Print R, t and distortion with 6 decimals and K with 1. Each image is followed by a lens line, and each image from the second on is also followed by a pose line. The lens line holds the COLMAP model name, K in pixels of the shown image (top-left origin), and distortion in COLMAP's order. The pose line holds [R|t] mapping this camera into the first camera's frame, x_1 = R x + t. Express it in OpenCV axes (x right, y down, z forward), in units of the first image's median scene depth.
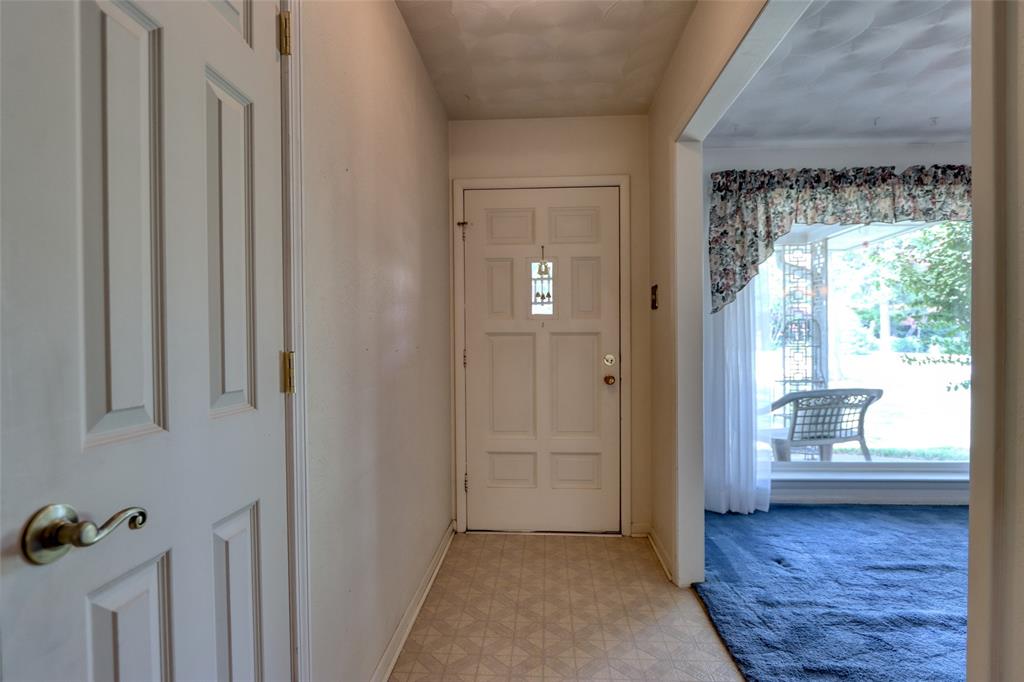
lens RADIAL K [[520.2, 0, 514.8], [0, 520.2, 348.5], [0, 0, 1]] dist [-0.013549, 0.002412]
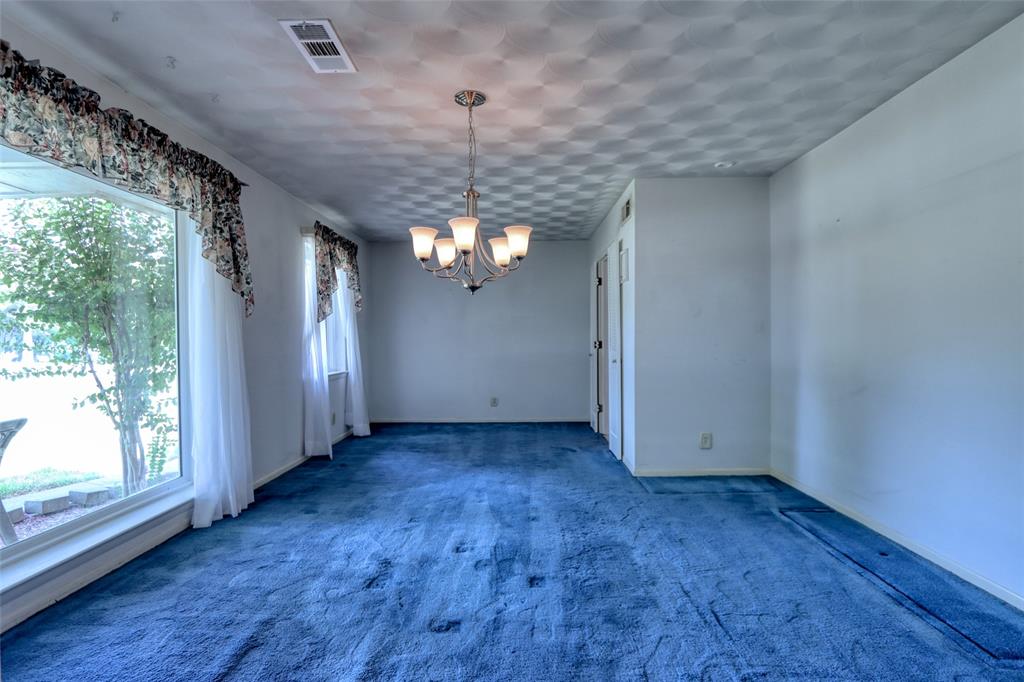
lens RADIAL K [[520.2, 0, 514.8], [0, 520.2, 348.5], [0, 0, 1]] dist [-0.013549, 0.002412]
pose [[-0.047241, -0.008541, 0.998847, 0.008022], [0.023634, 0.999674, 0.009666, -0.004965], [-0.998604, 0.024063, -0.047024, 0.479396]]
